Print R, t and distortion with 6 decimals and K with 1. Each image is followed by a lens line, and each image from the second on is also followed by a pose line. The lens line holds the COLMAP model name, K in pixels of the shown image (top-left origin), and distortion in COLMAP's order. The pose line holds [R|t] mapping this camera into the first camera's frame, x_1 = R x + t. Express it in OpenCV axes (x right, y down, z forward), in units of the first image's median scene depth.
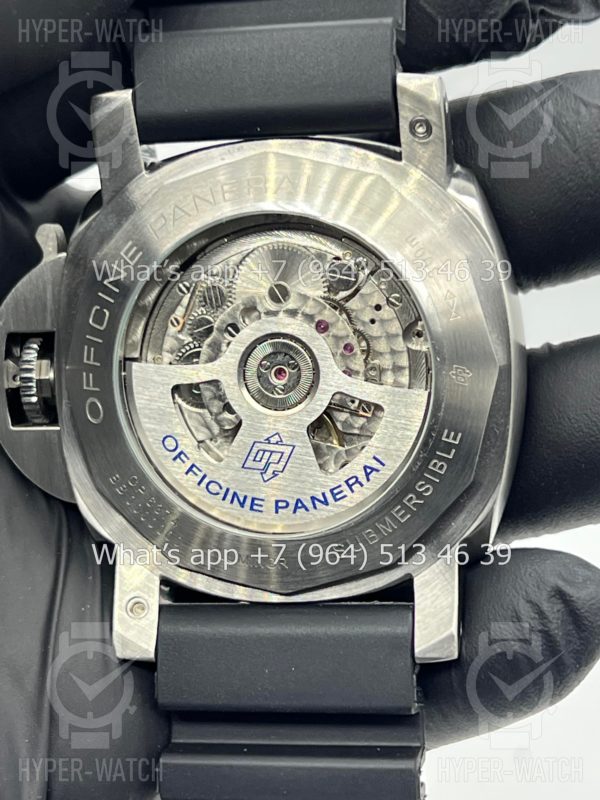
lens RADIAL K [[1899.2, 0, 300.0], [0, 1899.2, 400.0], [0, 0, 1]] dist [0.256195, 0.167003]
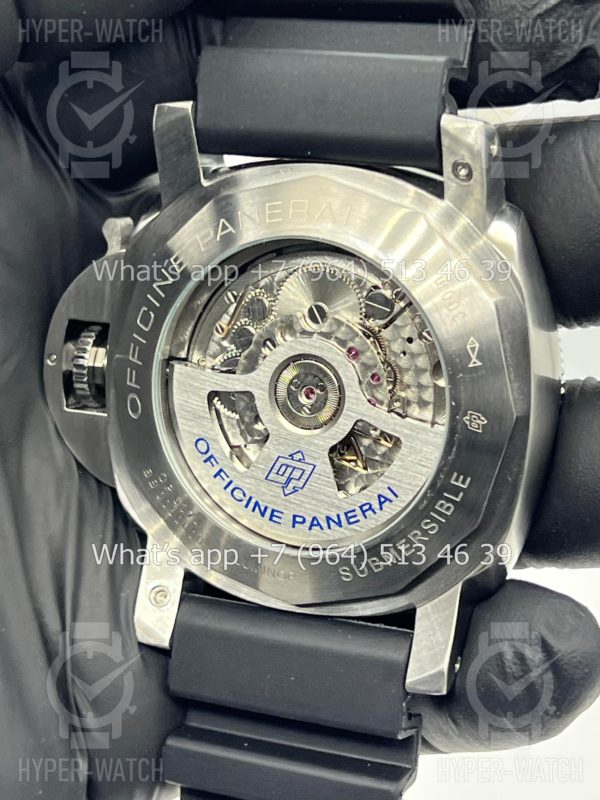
lens RADIAL K [[1899.2, 0, 300.0], [0, 1899.2, 400.0], [0, 0, 1]] dist [0.256195, 0.167003]
pose [[0.976402, 0.115856, -0.182254, 0.170347], [-0.097099, 0.989321, 0.108705, -0.120411], [0.192902, -0.088443, 0.977224, 0.003435]]
